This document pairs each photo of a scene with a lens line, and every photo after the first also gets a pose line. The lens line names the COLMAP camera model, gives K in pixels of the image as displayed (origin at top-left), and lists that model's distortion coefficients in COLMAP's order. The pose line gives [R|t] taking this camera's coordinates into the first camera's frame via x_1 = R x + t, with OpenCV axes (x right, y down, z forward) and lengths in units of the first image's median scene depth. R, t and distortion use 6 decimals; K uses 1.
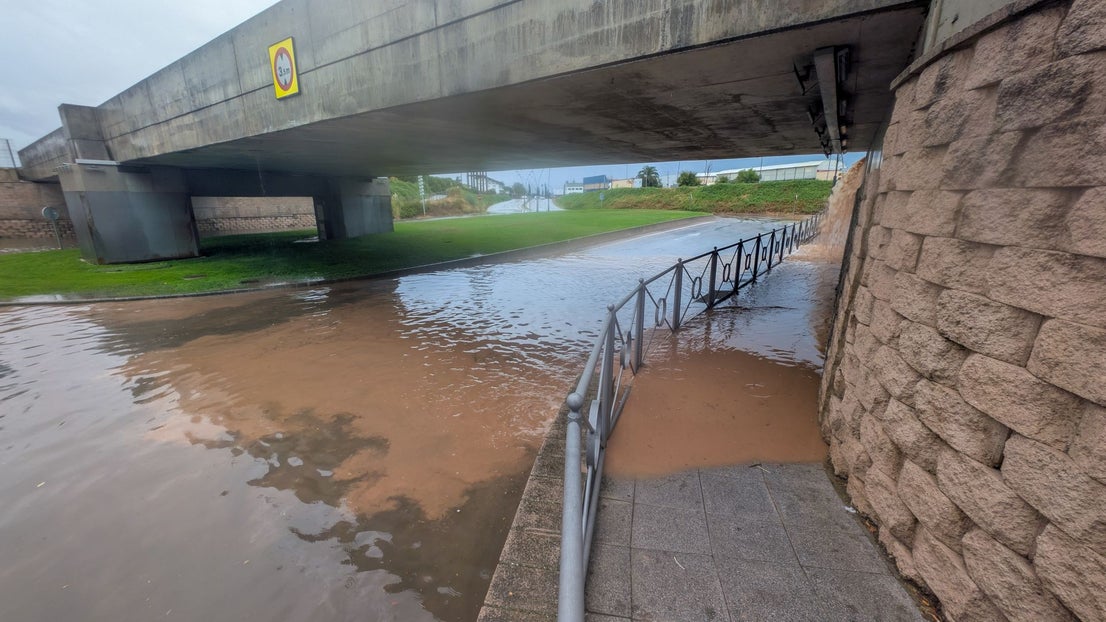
lens RADIAL K [[411.5, 0, 561.7], [0, 411.5, 313.4], [0, 0, 1]] dist [-0.006566, -0.001030]
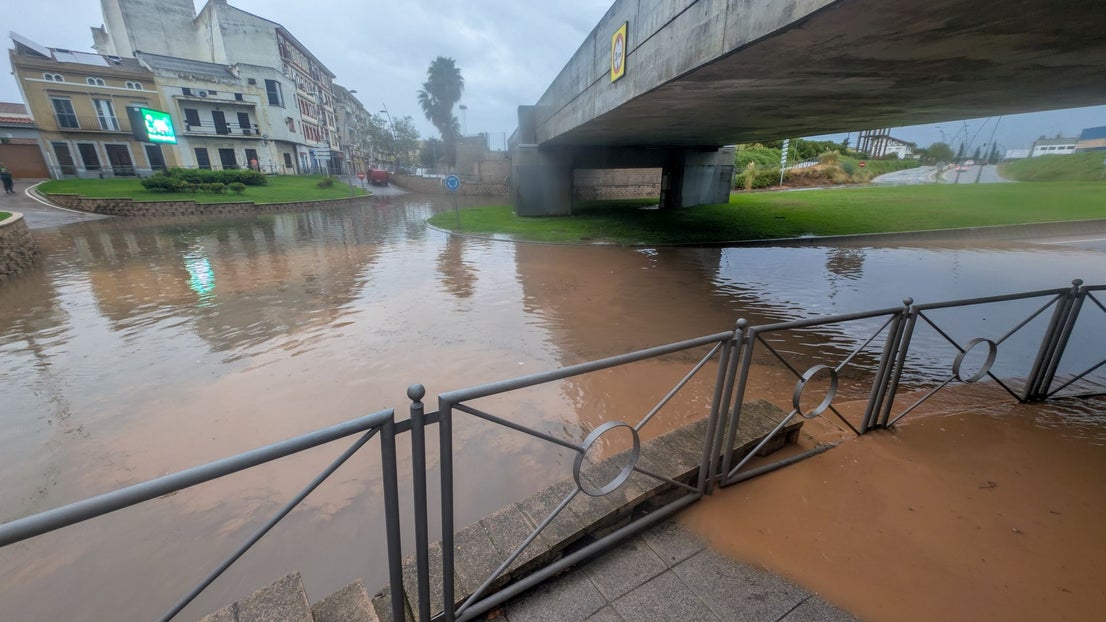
lens RADIAL K [[411.5, 0, 551.0], [0, 411.5, 319.2], [0, 0, 1]] dist [-0.006566, -0.001030]
pose [[0.679537, 0.238196, -0.693896, 0.162157], [-0.180577, 0.971032, 0.156489, -0.032600], [0.711071, 0.018962, 0.702865, 0.093806]]
